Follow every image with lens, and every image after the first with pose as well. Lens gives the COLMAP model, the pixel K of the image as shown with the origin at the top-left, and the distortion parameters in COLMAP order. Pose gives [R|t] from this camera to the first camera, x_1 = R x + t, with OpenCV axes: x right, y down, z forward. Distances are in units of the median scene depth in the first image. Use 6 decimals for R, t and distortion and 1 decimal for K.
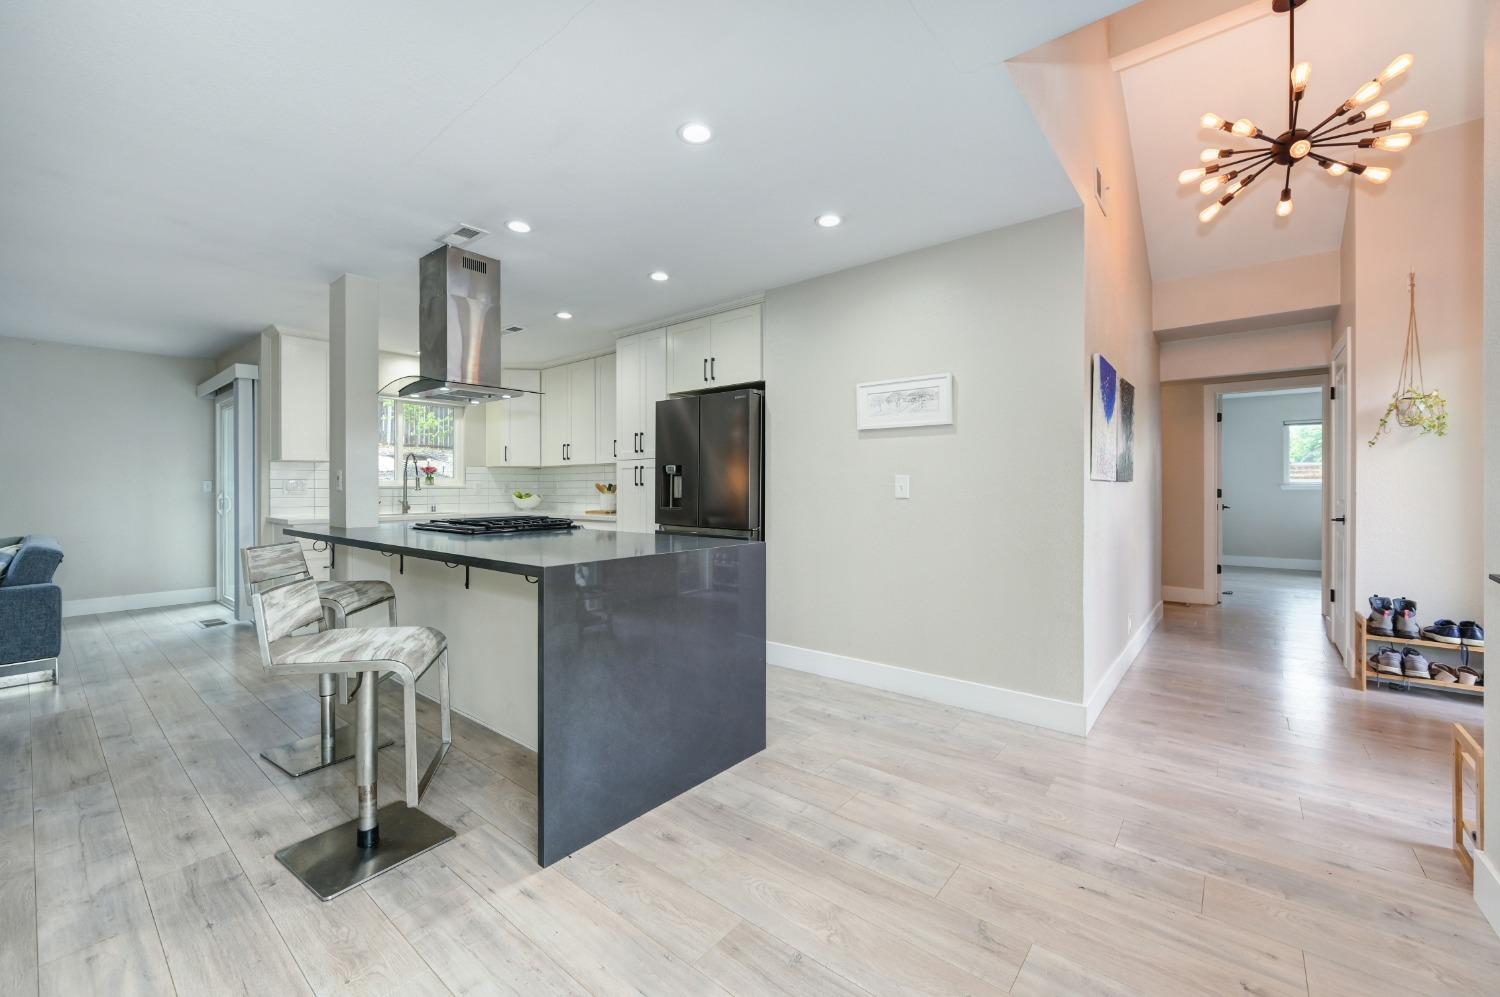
lens RADIAL K [[595.9, 0, 757.4], [0, 595.9, 499.1], [0, 0, 1]] dist [-0.000668, -0.000144]
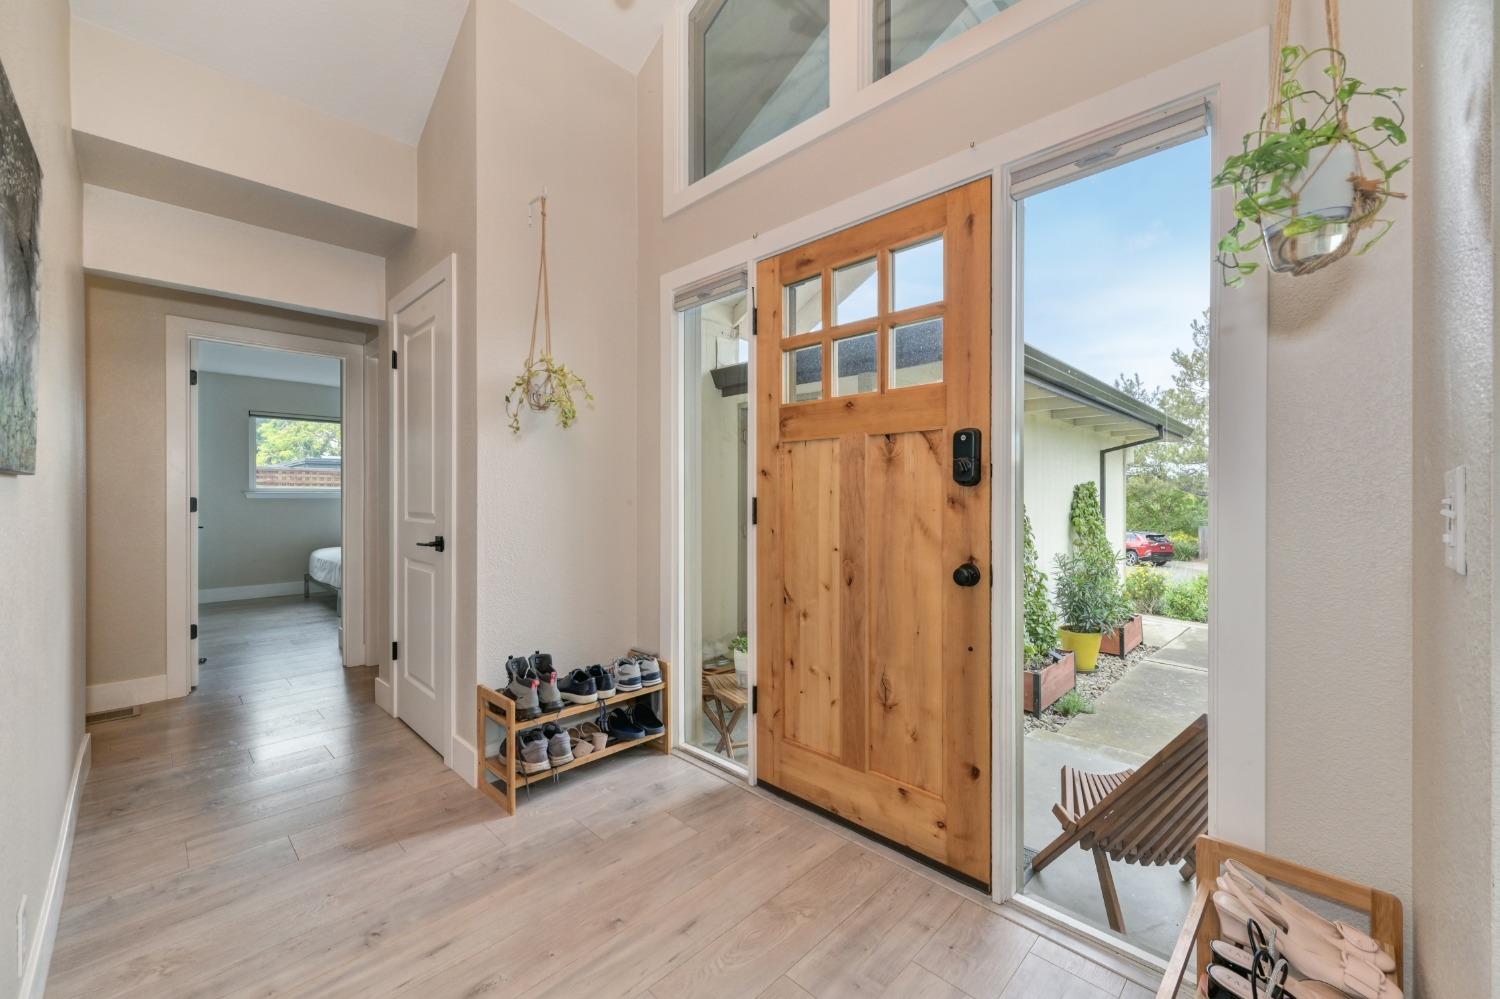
lens RADIAL K [[595.7, 0, 746.9], [0, 595.7, 496.6], [0, 0, 1]] dist [-0.001892, -0.000260]
pose [[0.090674, -0.000093, 0.995881, 0.403308], [0.017497, 0.999846, -0.001499, -0.012693], [-0.995727, 0.017561, 0.090662, 0.681502]]
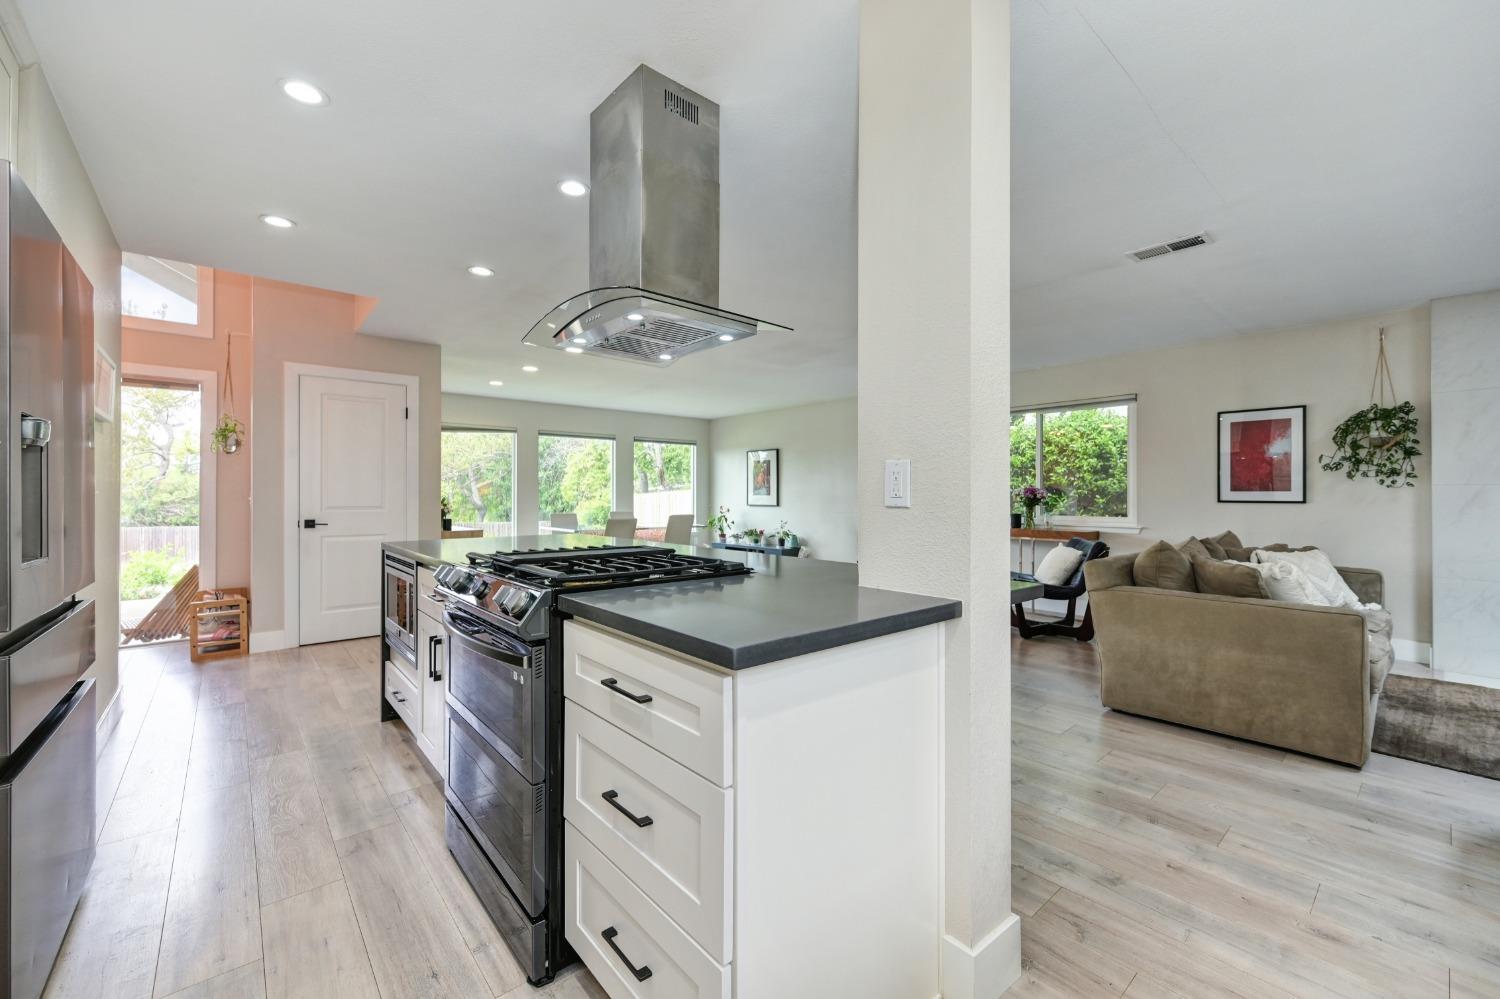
lens RADIAL K [[601.9, 0, 754.9], [0, 601.9, 493.8], [0, 0, 1]] dist [-0.000872, 0.000039]
pose [[-0.985760, 0.003569, 0.168118, -0.710897], [0.006662, 0.999819, 0.017842, -0.030851], [-0.168024, 0.018708, -0.985605, 1.596518]]
